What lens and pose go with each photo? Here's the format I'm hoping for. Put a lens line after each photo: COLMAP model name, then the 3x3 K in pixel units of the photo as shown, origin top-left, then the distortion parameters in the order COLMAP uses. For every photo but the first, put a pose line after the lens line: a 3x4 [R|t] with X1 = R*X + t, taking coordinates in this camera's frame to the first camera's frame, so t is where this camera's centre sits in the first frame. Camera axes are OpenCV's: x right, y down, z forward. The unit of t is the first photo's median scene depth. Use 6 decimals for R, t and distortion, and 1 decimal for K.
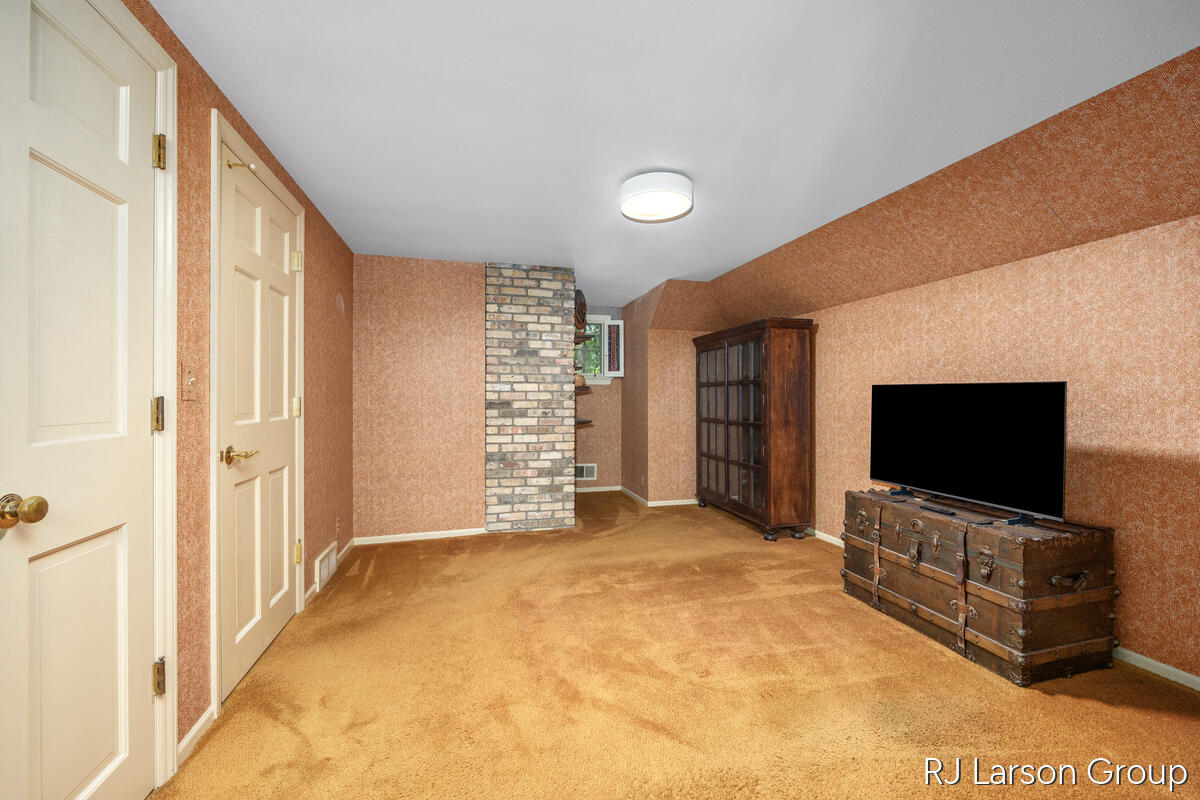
lens RADIAL K [[483.4, 0, 596.9], [0, 483.4, 398.8], [0, 0, 1]] dist [0.002024, 0.000011]
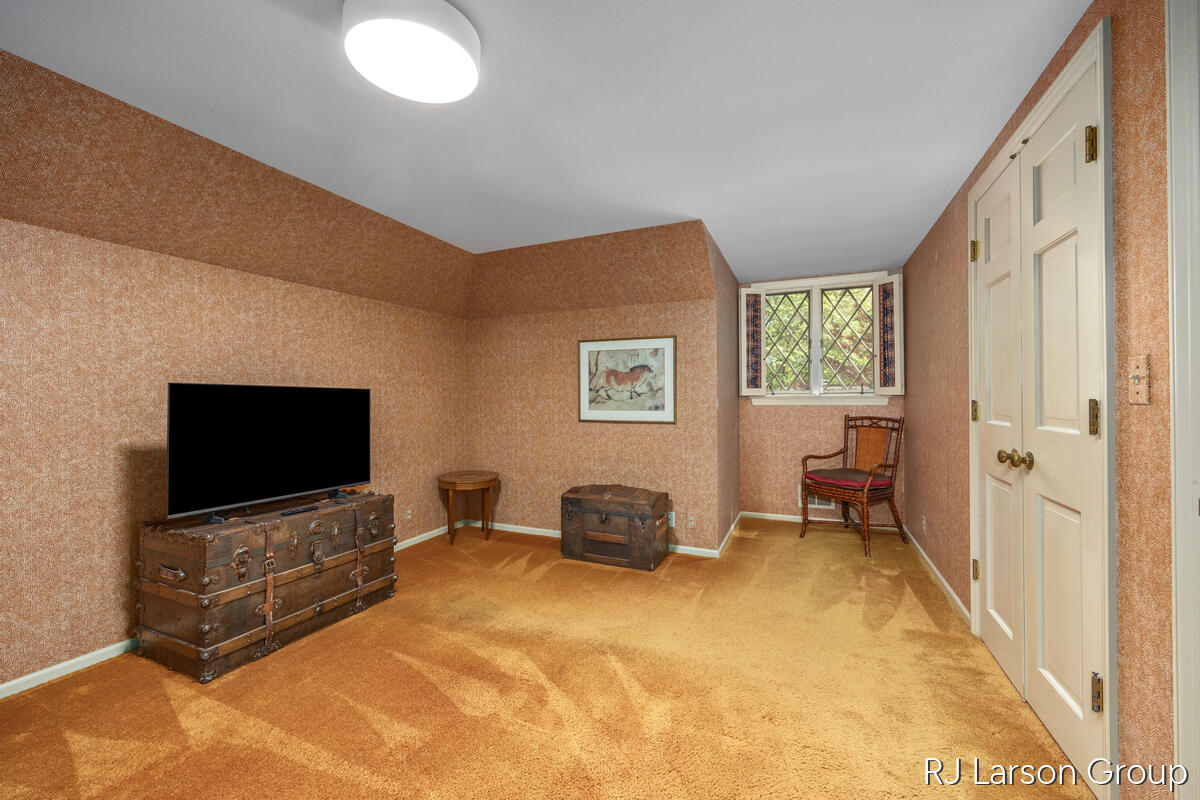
lens RADIAL K [[483.4, 0, 593.4], [0, 483.4, 395.6], [0, 0, 1]] dist [0.002024, 0.000011]
pose [[-0.774805, 0.003792, 0.632189, -0.401643], [0.002921, 0.999993, -0.002419, -0.007436], [-0.632194, -0.000028, -0.774810, 1.339655]]
